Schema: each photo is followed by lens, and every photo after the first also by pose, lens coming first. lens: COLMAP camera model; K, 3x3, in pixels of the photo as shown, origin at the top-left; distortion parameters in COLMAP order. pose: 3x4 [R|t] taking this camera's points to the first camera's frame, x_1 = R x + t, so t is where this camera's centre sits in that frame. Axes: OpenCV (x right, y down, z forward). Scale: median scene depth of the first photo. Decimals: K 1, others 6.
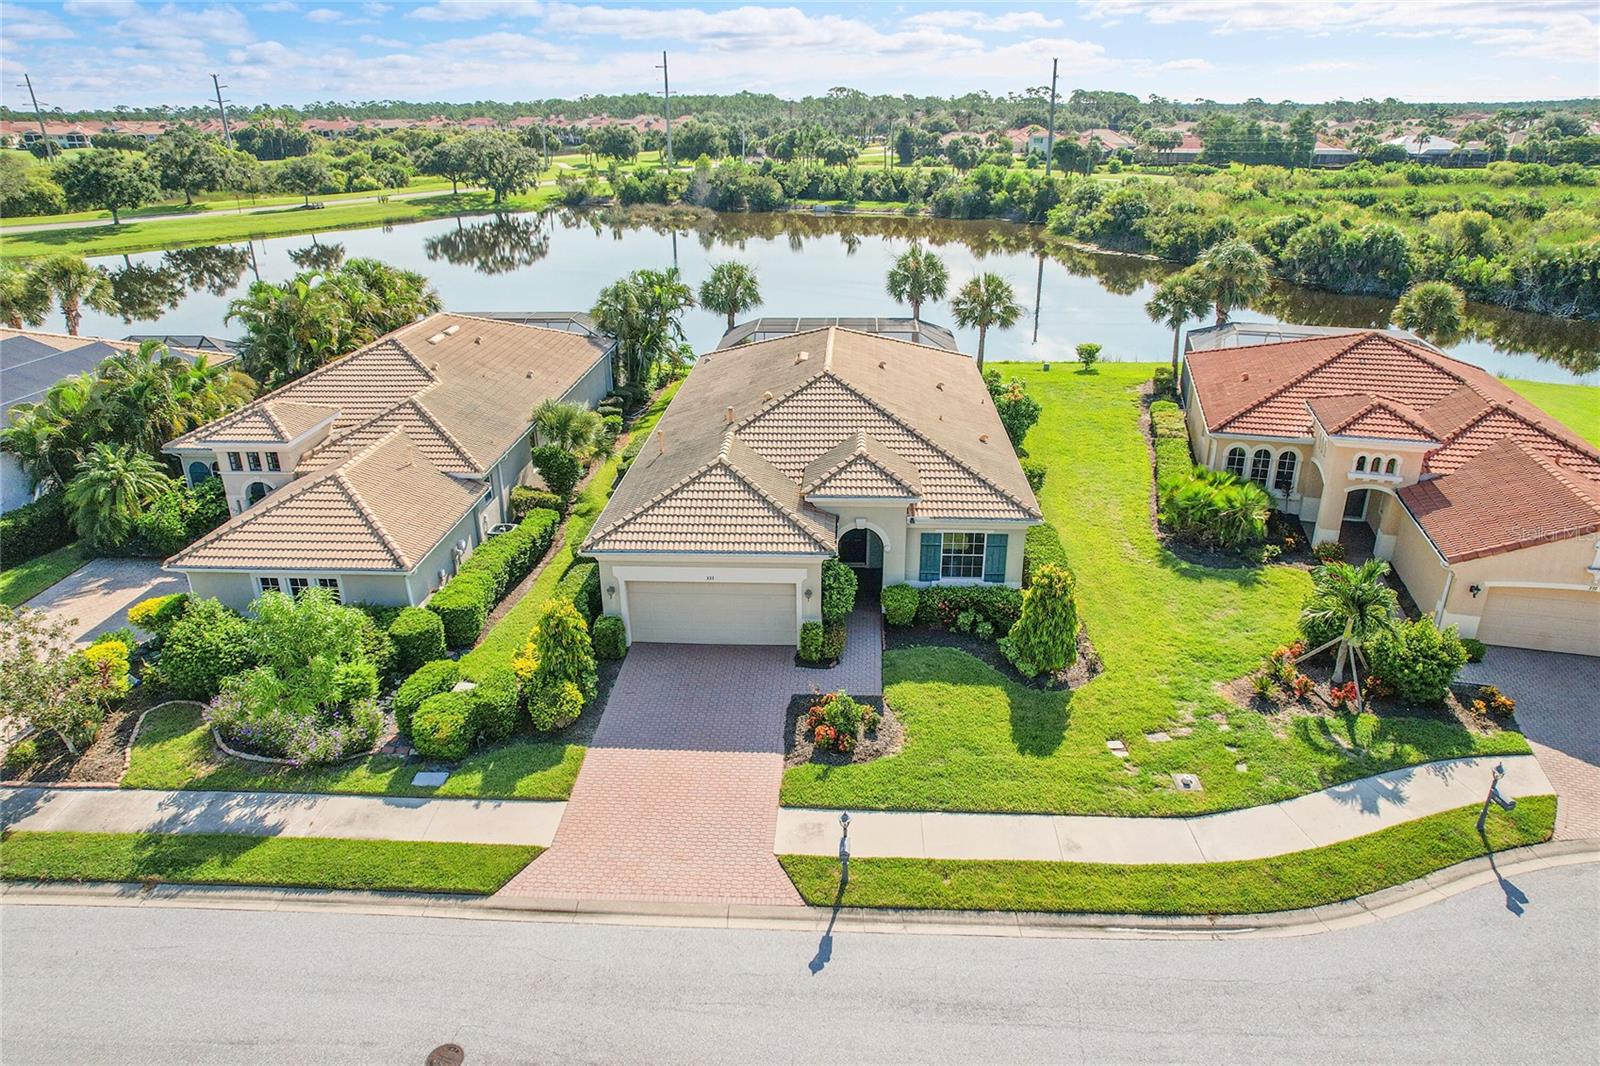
lens RADIAL K [[1020.7, 0, 807.1], [0, 1020.7, 529.6], [0, 0, 1]] dist [-0.073772, 0.067288]
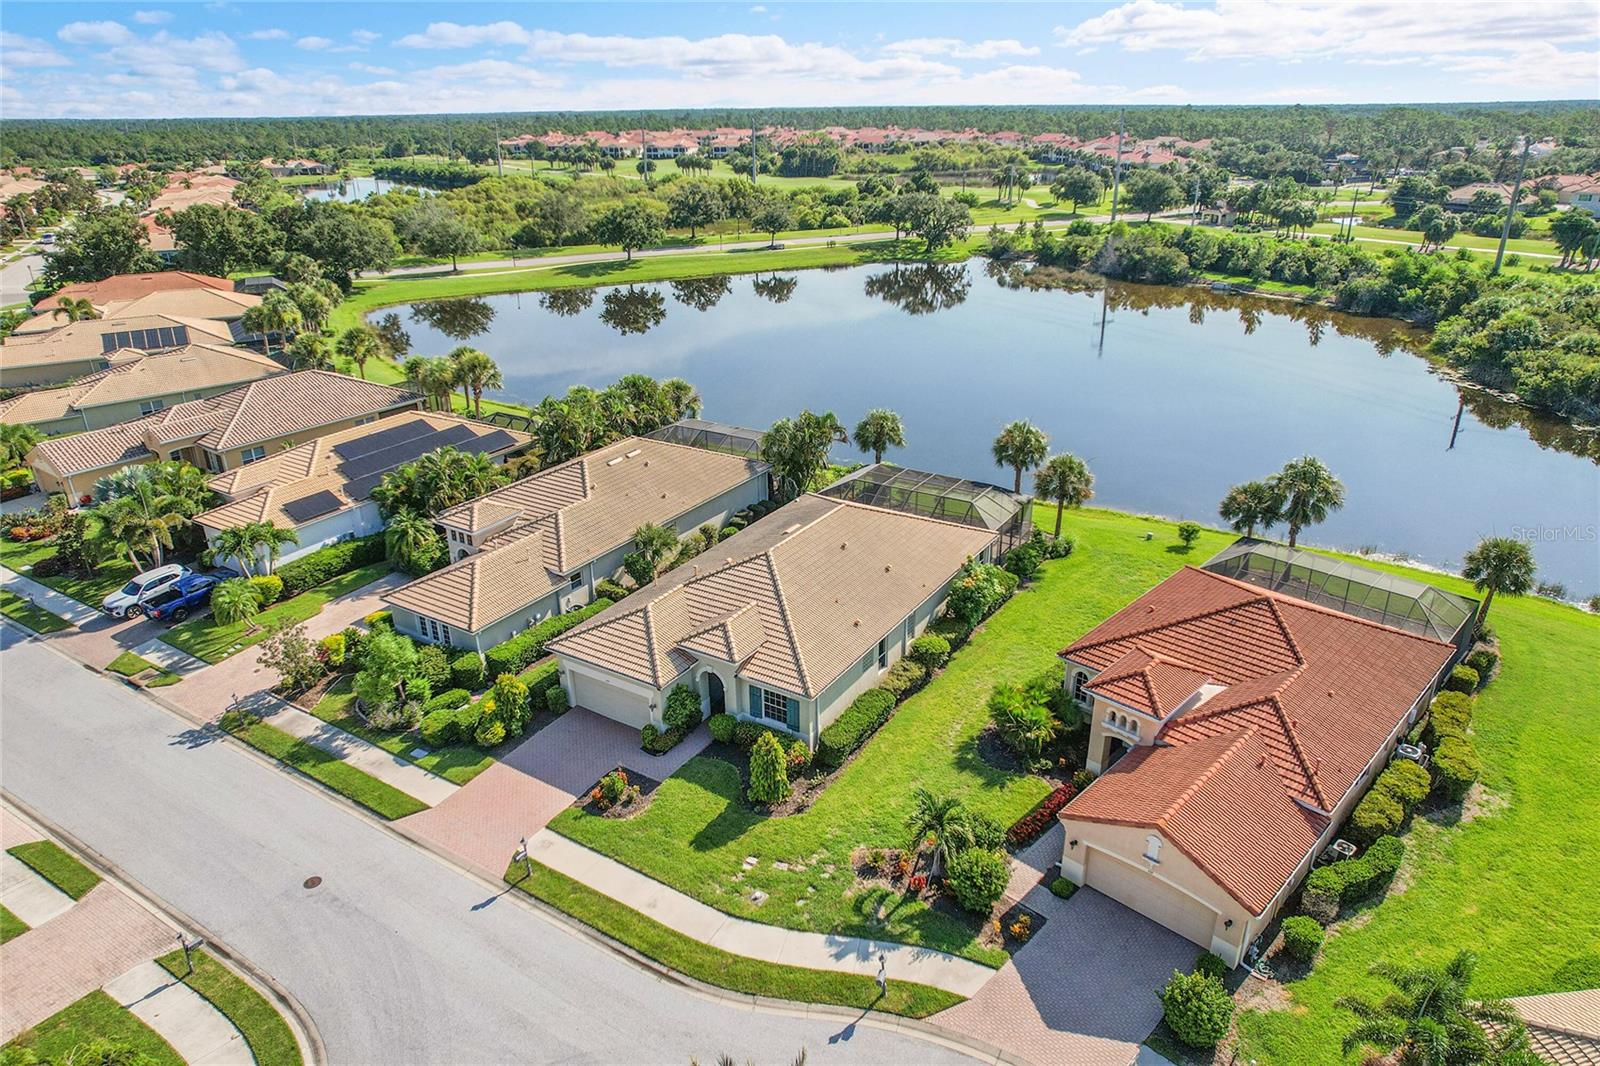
lens RADIAL K [[1020.7, 0, 807.1], [0, 1020.7, 529.6], [0, 0, 1]] dist [-0.073772, 0.067288]
pose [[0.873173, 0.186460, -0.450336, 0.856729], [-0.184302, 0.981643, 0.049098, -0.323642], [0.451223, 0.040127, 0.891508, -0.303616]]
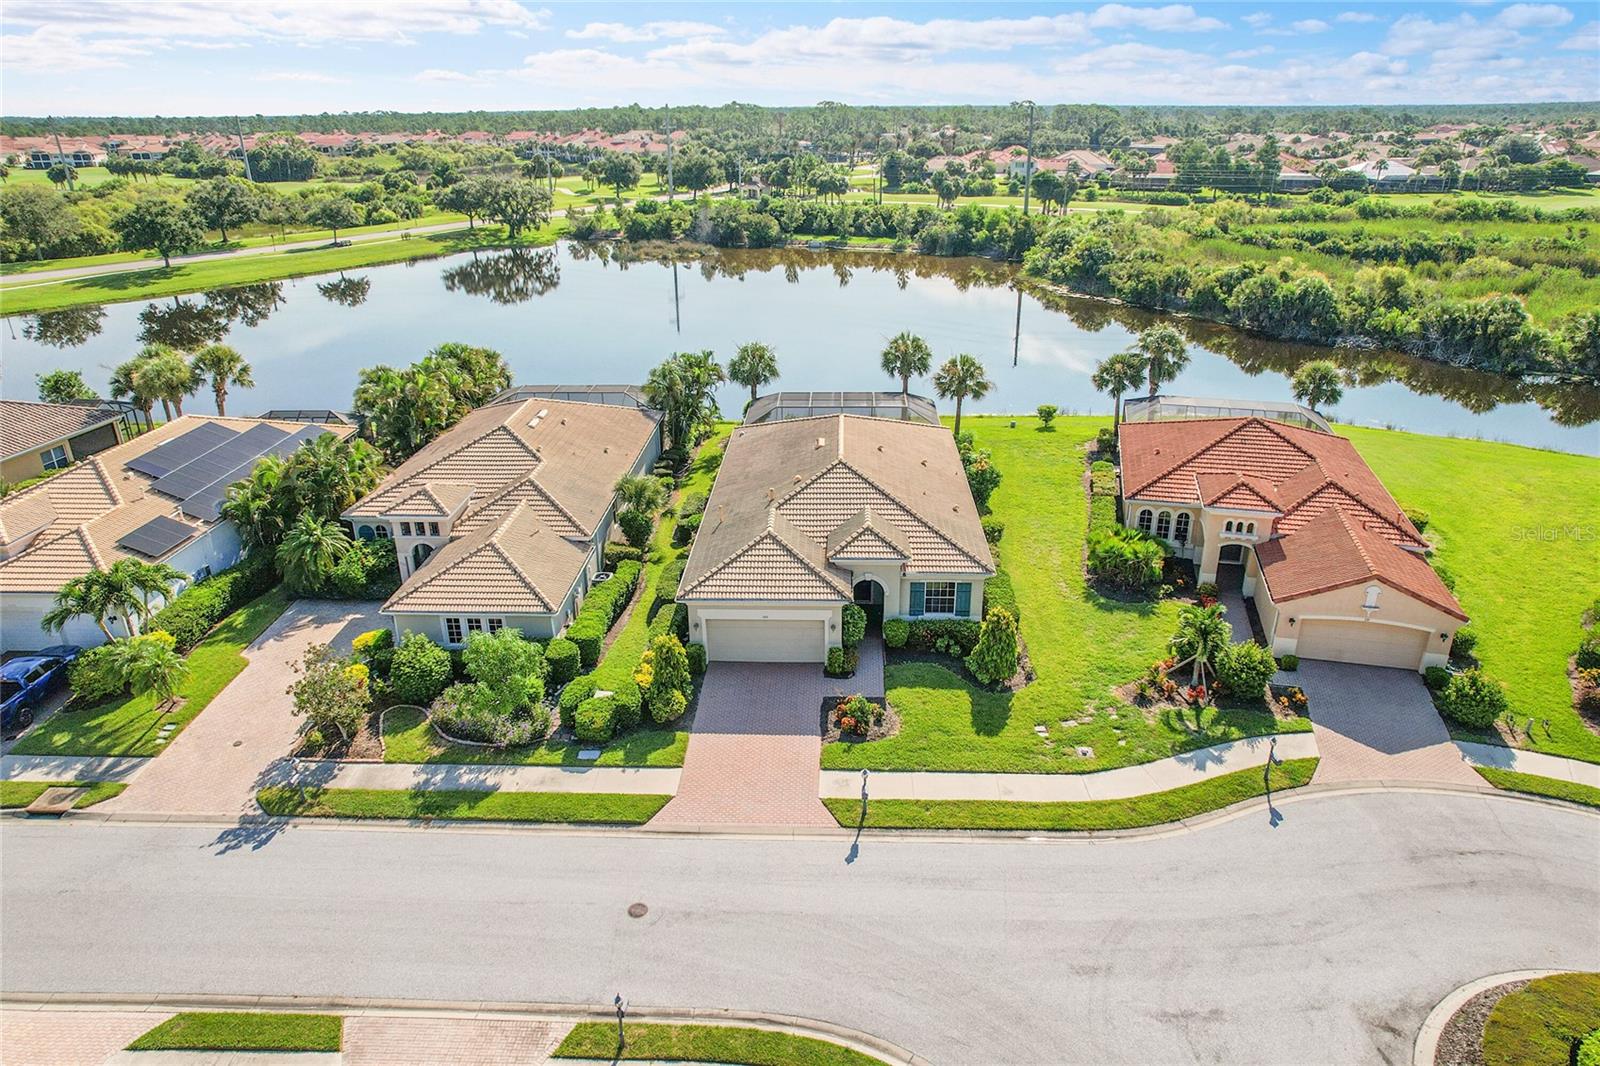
lens RADIAL K [[1020.7, 0, 807.1], [0, 1020.7, 529.6], [0, 0, 1]] dist [-0.073772, 0.067288]
pose [[0.999924, -0.006358, 0.010592, -0.049720], [0.006367, 0.999979, -0.000838, -0.074181], [-0.010586, 0.000905, 0.999944, -0.444628]]
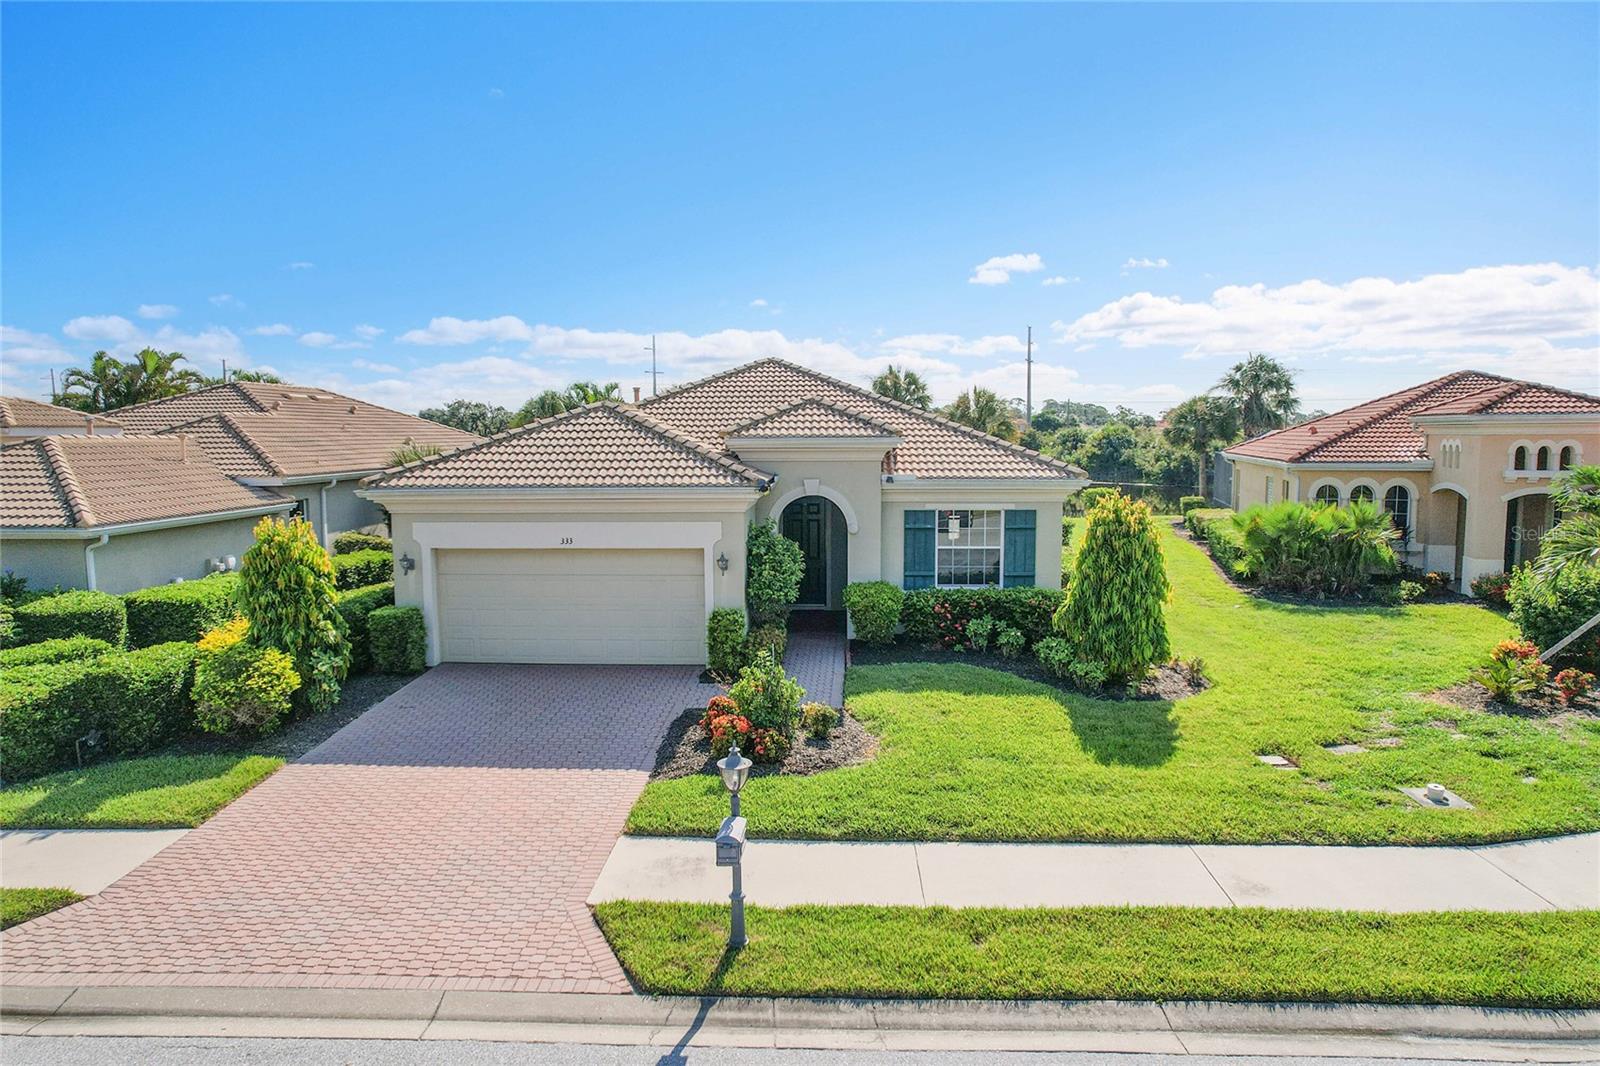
lens RADIAL K [[1020.7, 0, 807.1], [0, 1020.7, 529.6], [0, 0, 1]] dist [-0.073772, 0.067288]
pose [[0.999937, 0.001669, 0.011136, 0.044645], [0.001734, 0.954334, -0.298736, 0.224667], [-0.011126, 0.298737, 0.954271, 0.400100]]
